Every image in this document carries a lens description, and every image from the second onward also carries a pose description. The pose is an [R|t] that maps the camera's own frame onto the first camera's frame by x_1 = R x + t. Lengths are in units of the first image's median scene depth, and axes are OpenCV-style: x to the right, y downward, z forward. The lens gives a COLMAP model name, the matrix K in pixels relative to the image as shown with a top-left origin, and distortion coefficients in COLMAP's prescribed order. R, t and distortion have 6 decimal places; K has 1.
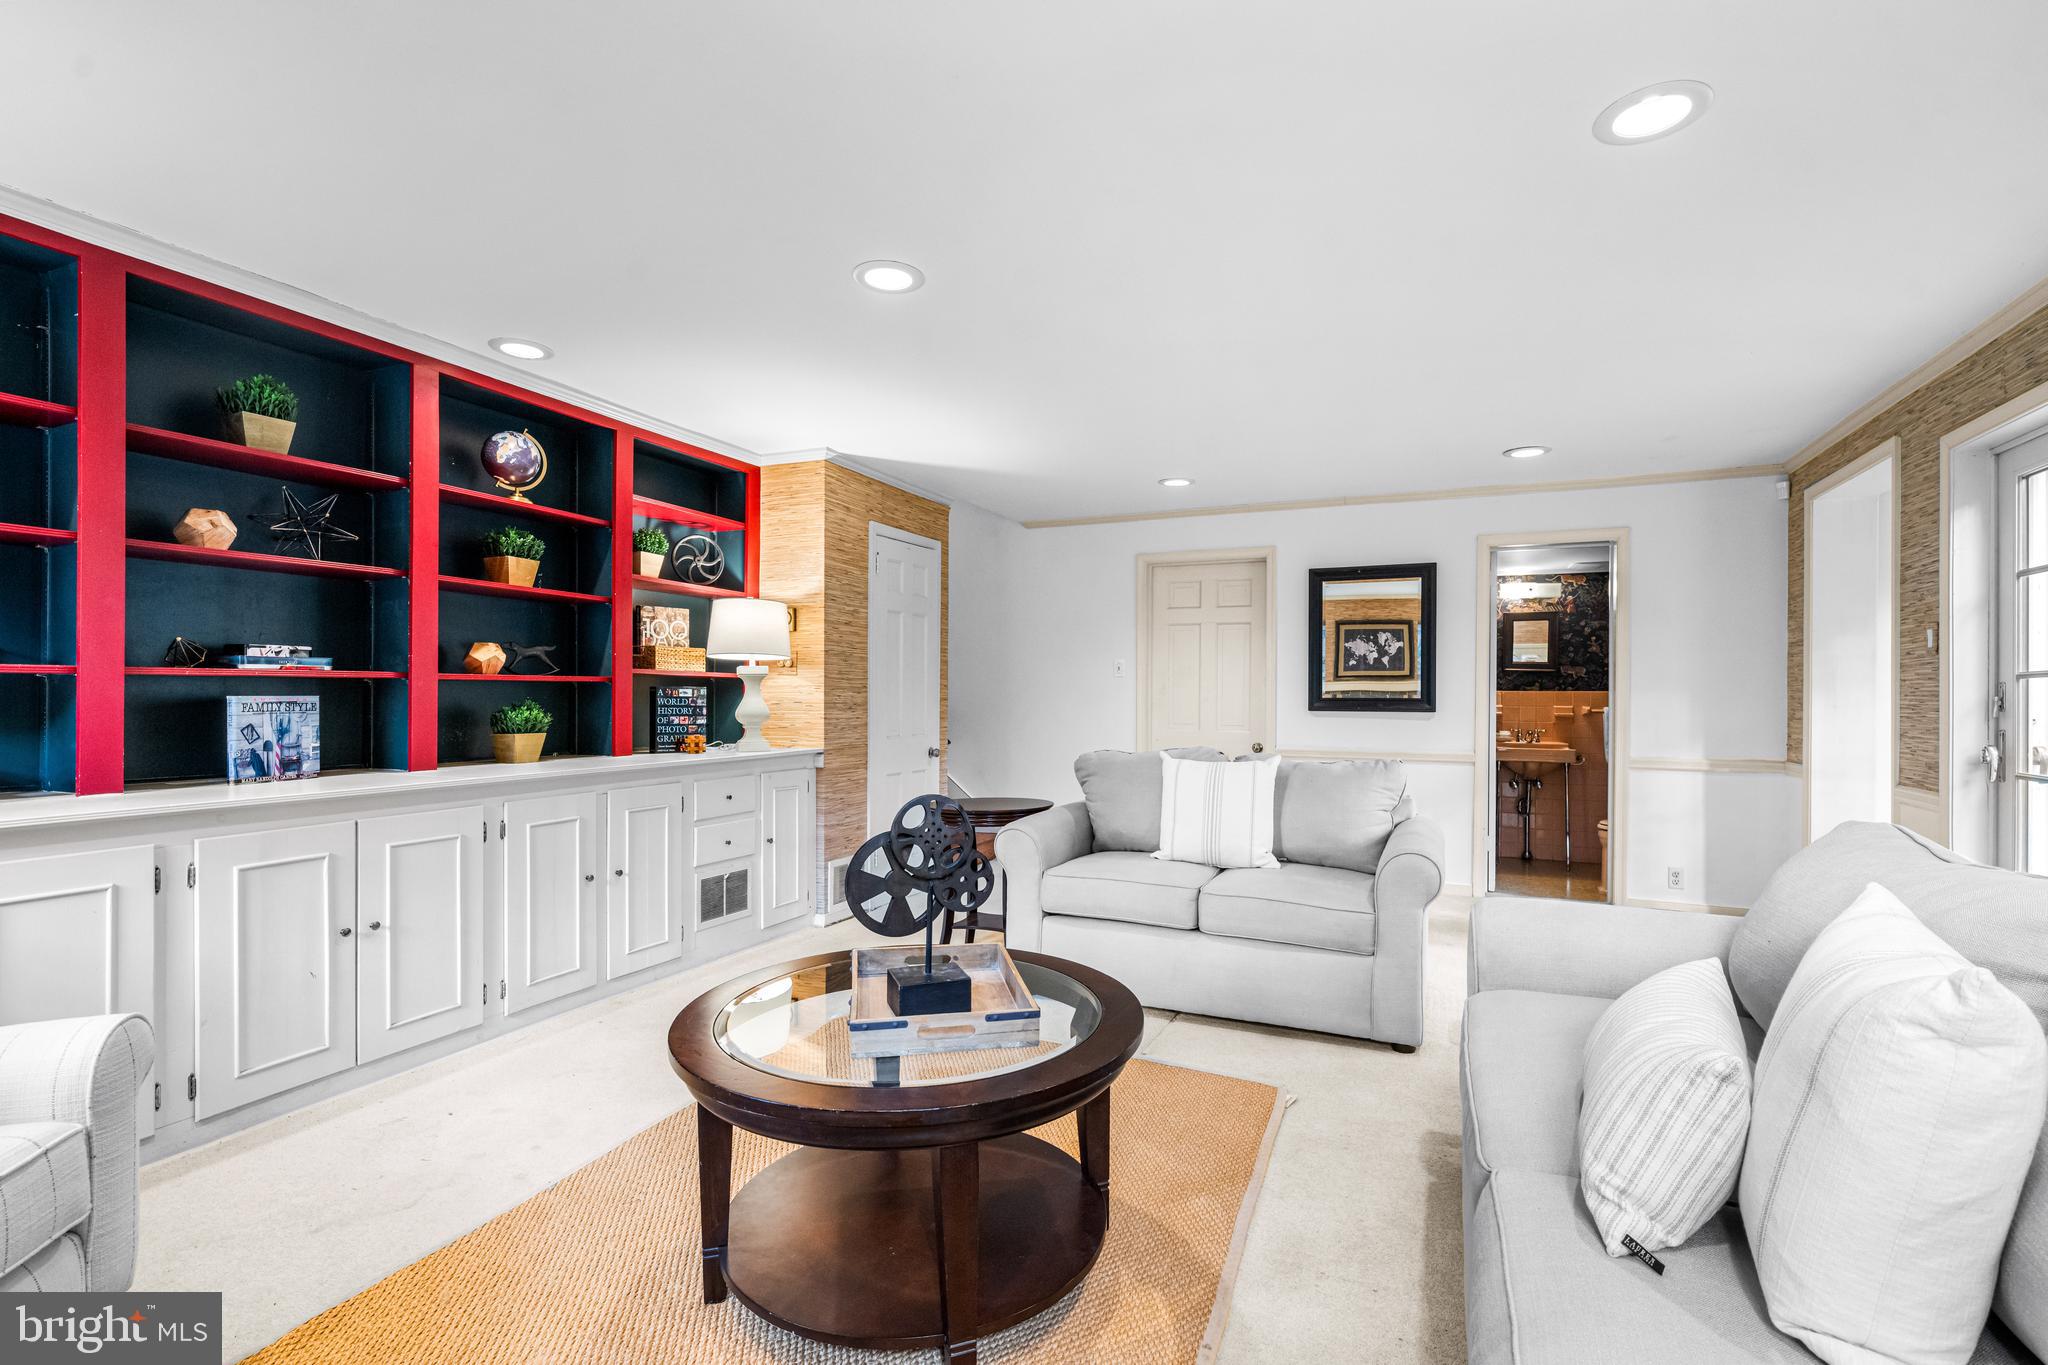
lens RADIAL K [[937.1, 0, 1029.7], [0, 937.1, 691.6], [0, 0, 1]] dist [-0.014440, -0.000296]
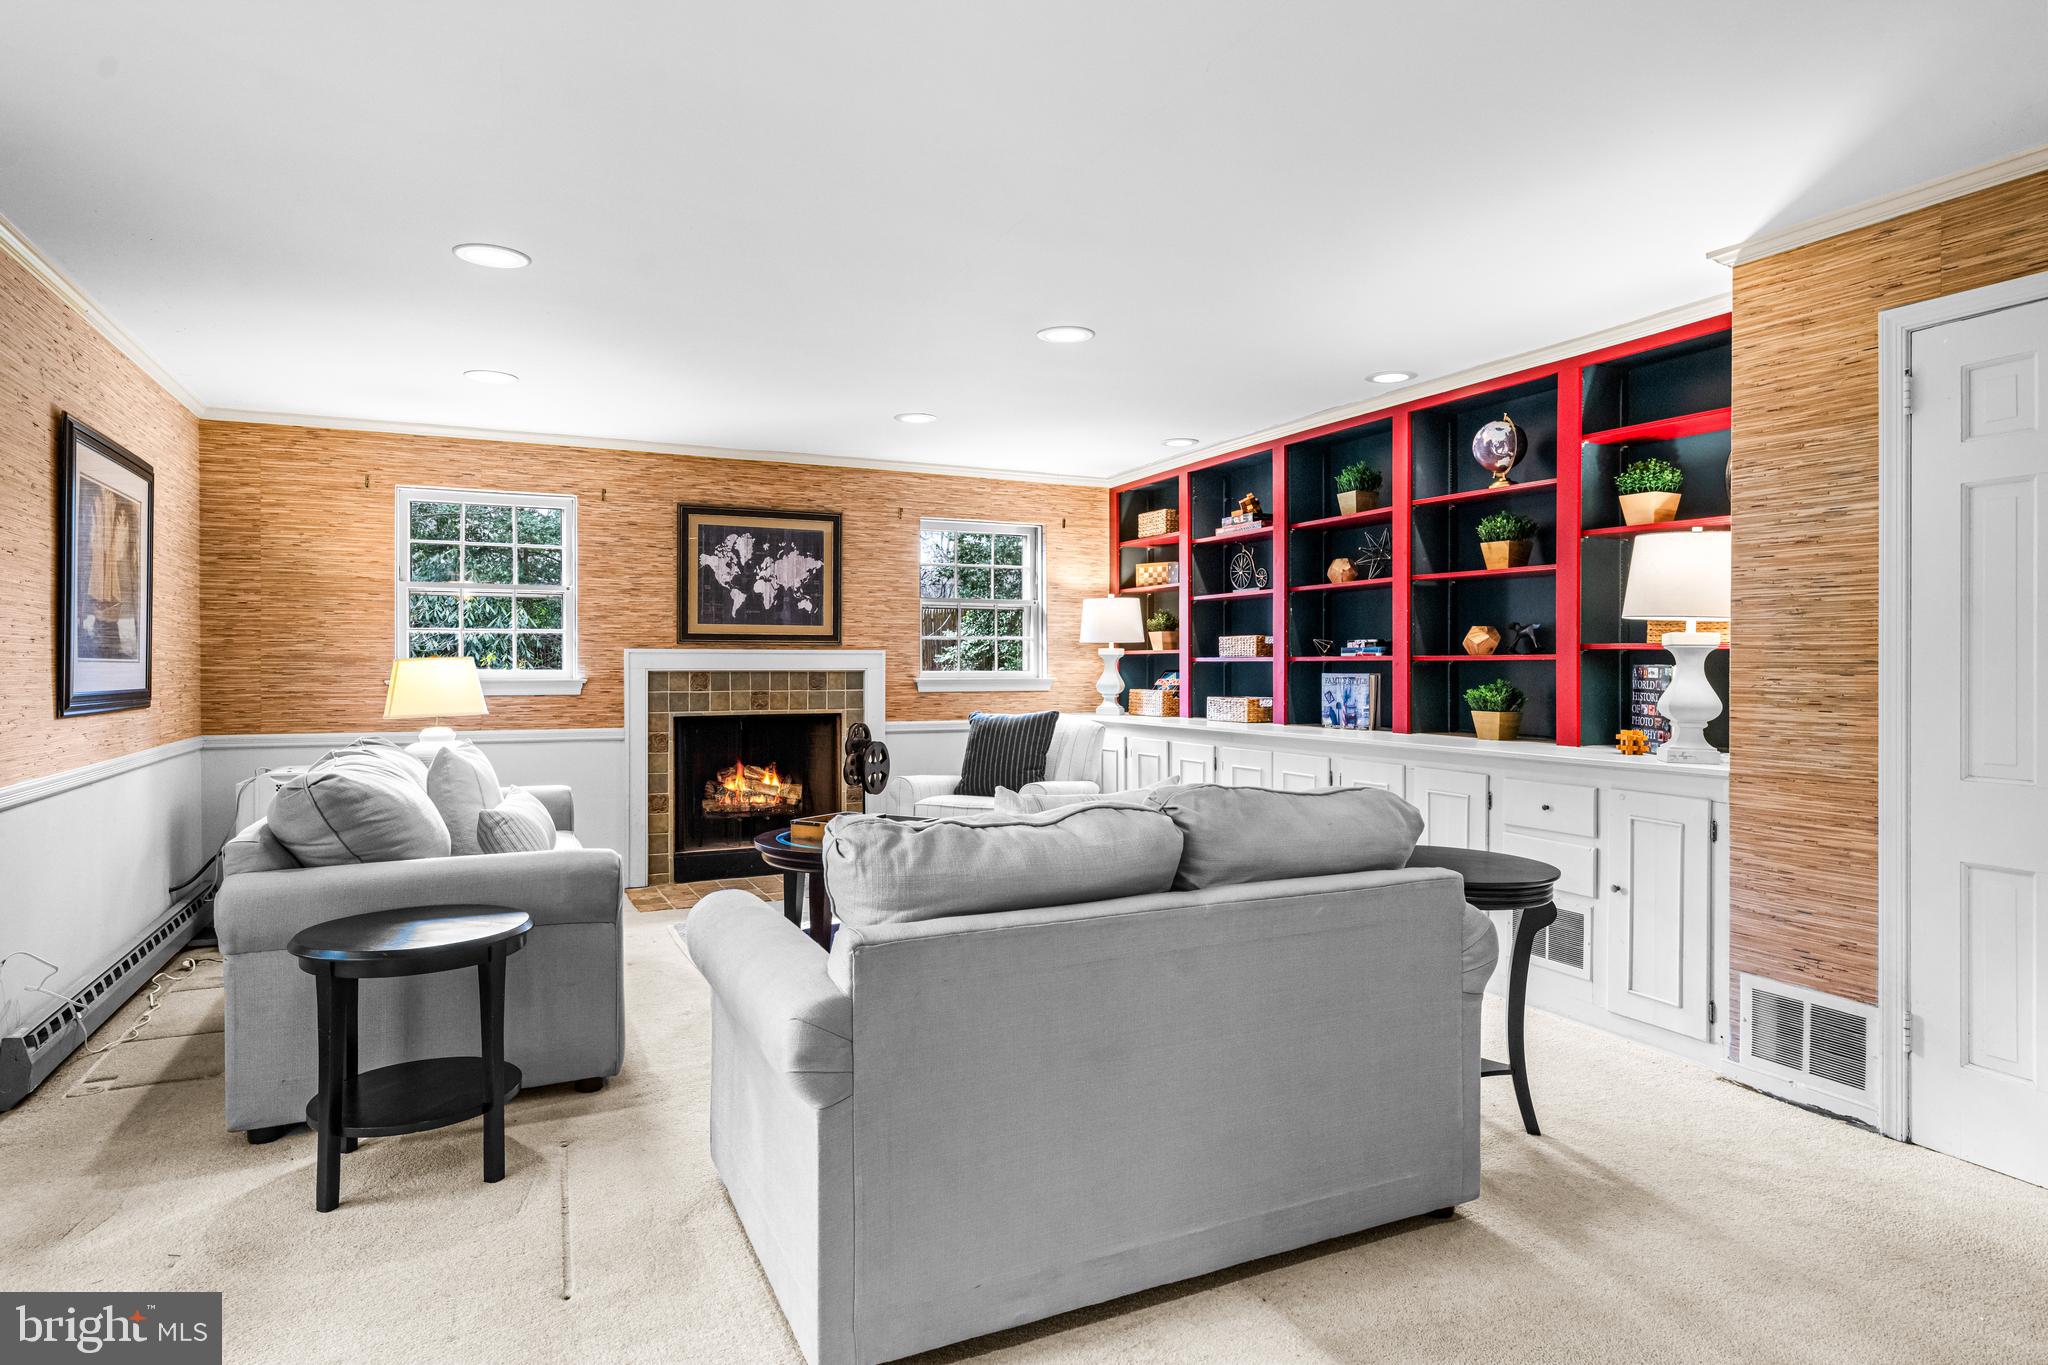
lens RADIAL K [[1123.3, 0, 1027.7], [0, 1123.3, 671.3], [0, 0, 1]] dist [-0.004496, -0.000905]
pose [[-0.645993, -0.001367, -0.763342, 0.747494], [-0.003546, 0.999993, 0.001210, 0.000500], [0.763335, 0.003489, -0.645994, 1.427150]]
